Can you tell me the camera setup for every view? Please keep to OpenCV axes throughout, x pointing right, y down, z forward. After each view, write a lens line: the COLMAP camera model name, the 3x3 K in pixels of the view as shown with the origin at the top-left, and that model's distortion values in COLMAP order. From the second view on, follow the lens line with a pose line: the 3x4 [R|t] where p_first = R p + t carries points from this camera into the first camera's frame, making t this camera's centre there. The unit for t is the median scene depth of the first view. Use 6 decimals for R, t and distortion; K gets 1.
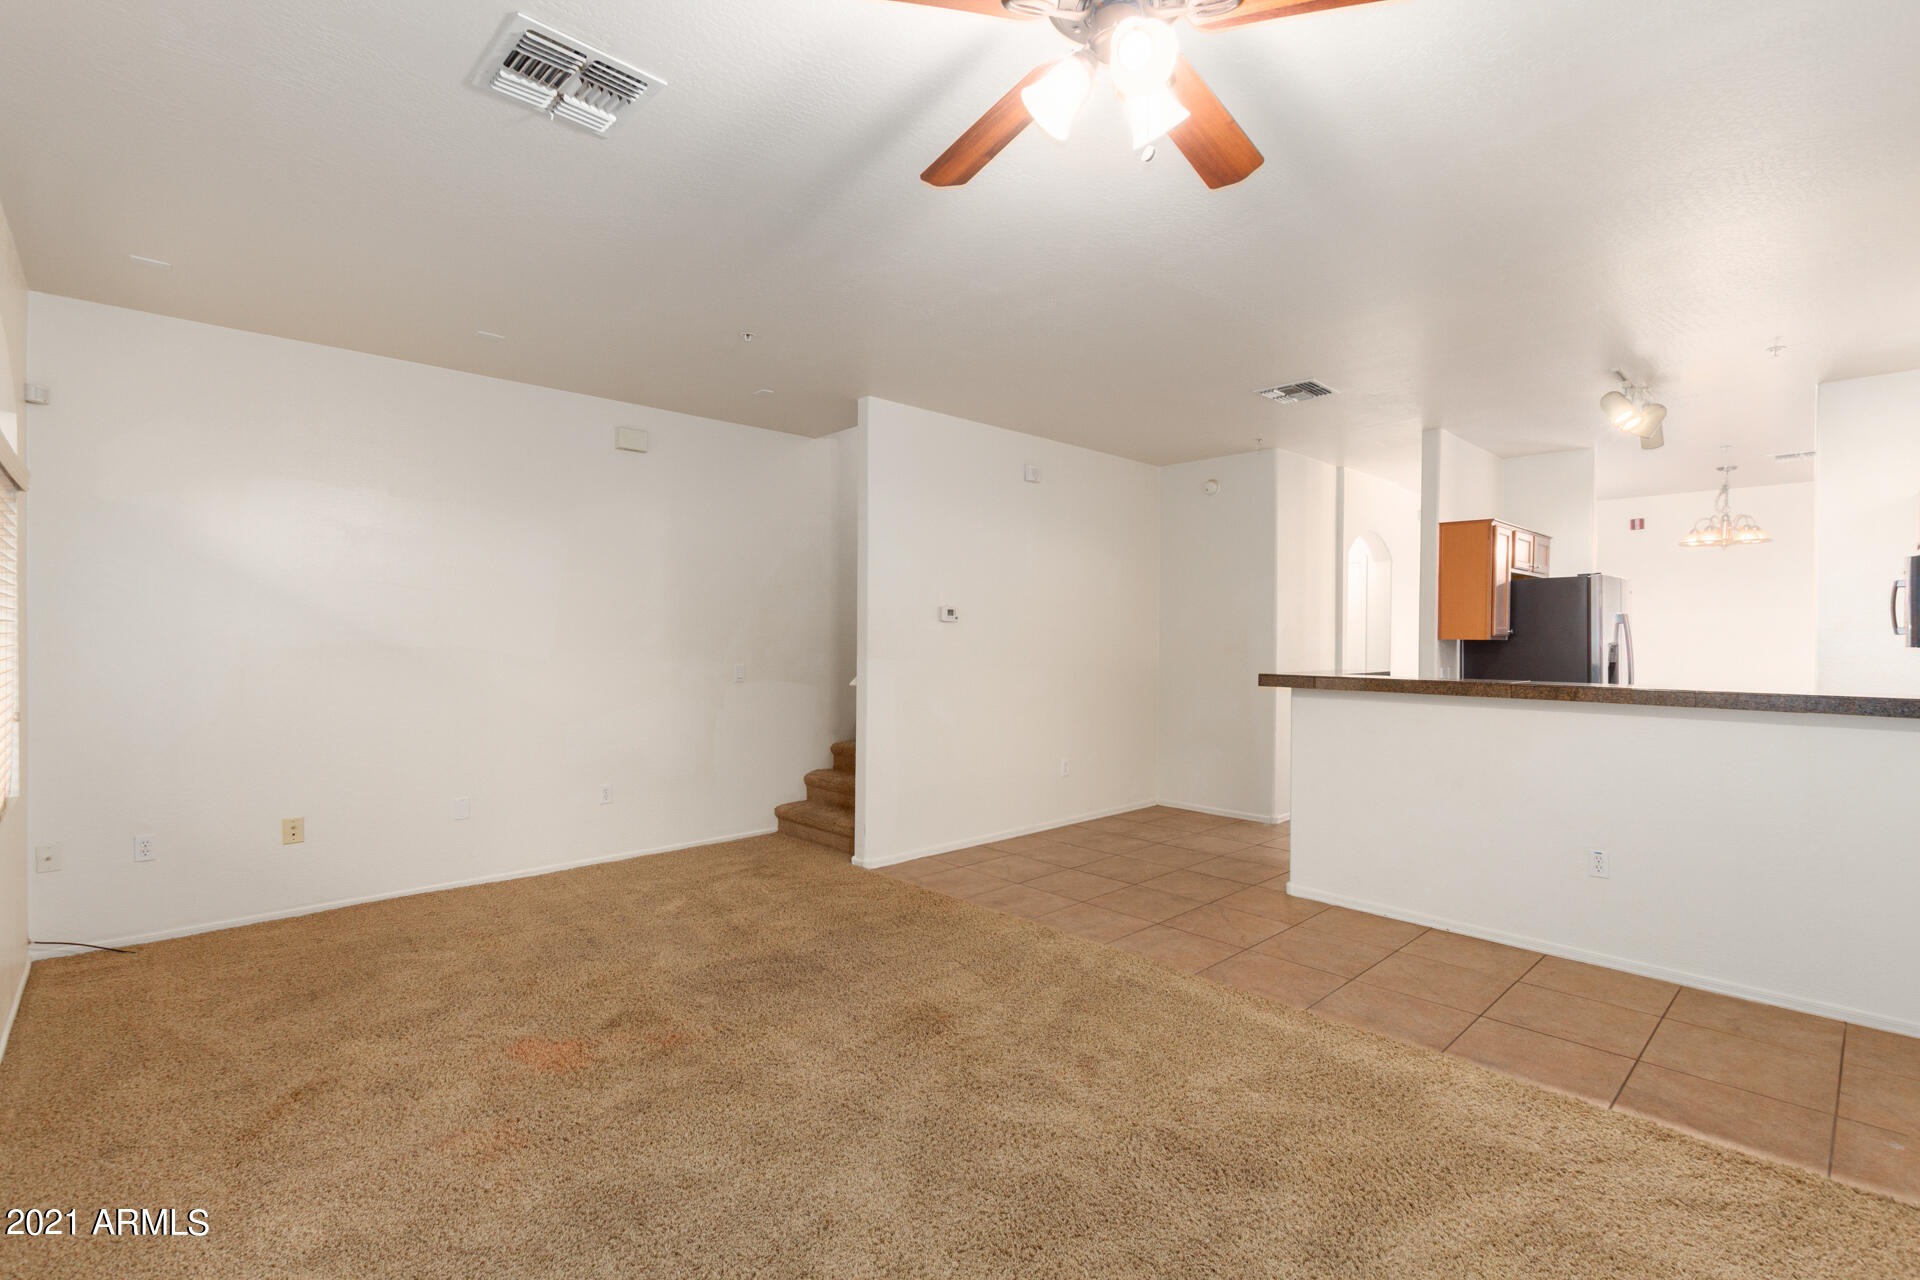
lens RADIAL K [[875.7, 0, 962.9], [0, 875.7, 637.8], [0, 0, 1]] dist [0.001785, -0.000692]
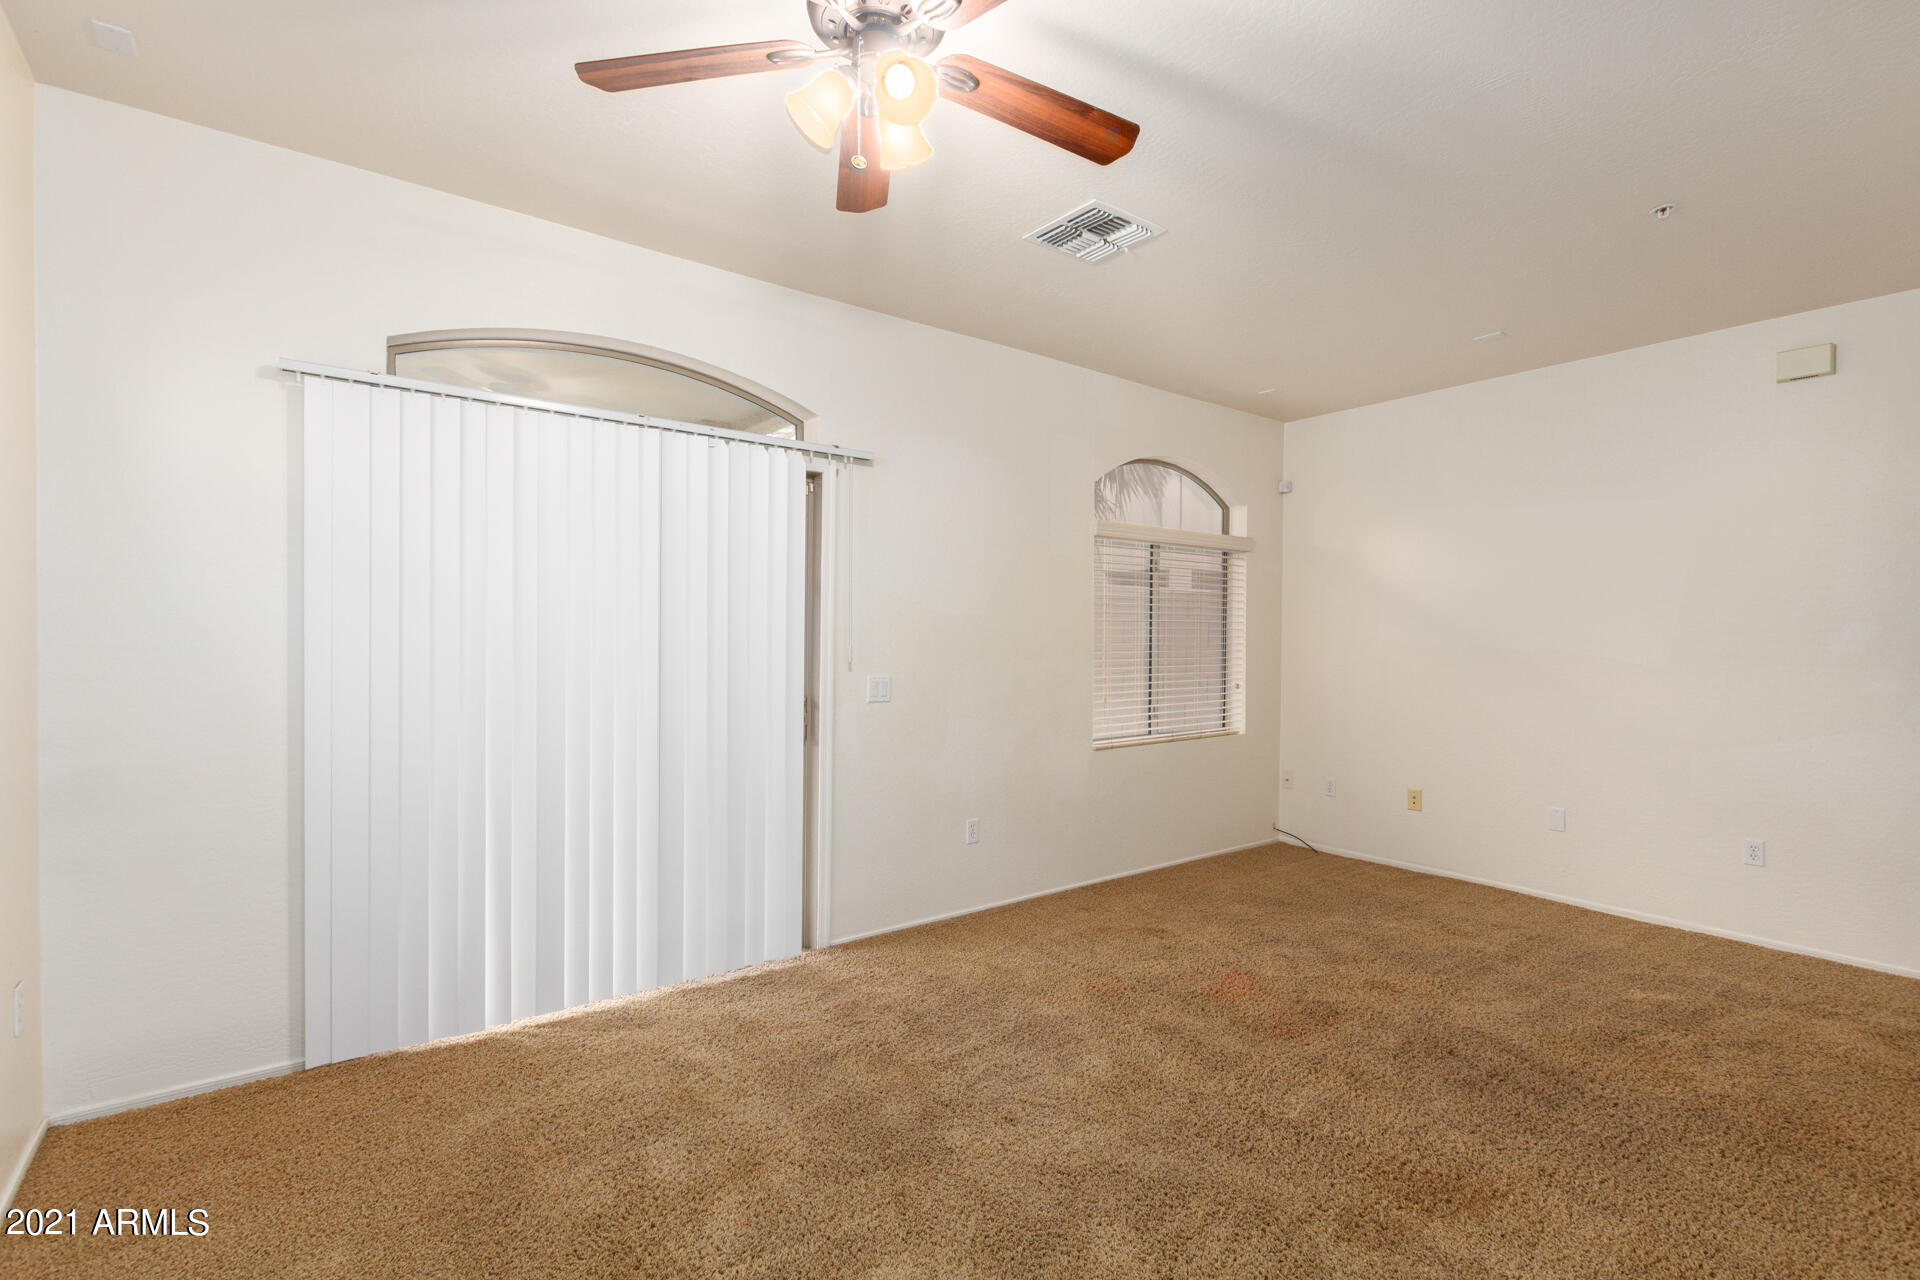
lens RADIAL K [[875.7, 0, 962.9], [0, 875.7, 637.8], [0, 0, 1]] dist [0.001785, -0.000692]
pose [[-0.100771, -0.000678, -0.994909, 0.588927], [-0.010063, 0.999949, 0.000338, 0.002598], [0.994859, 0.010046, -0.100773, 0.584521]]
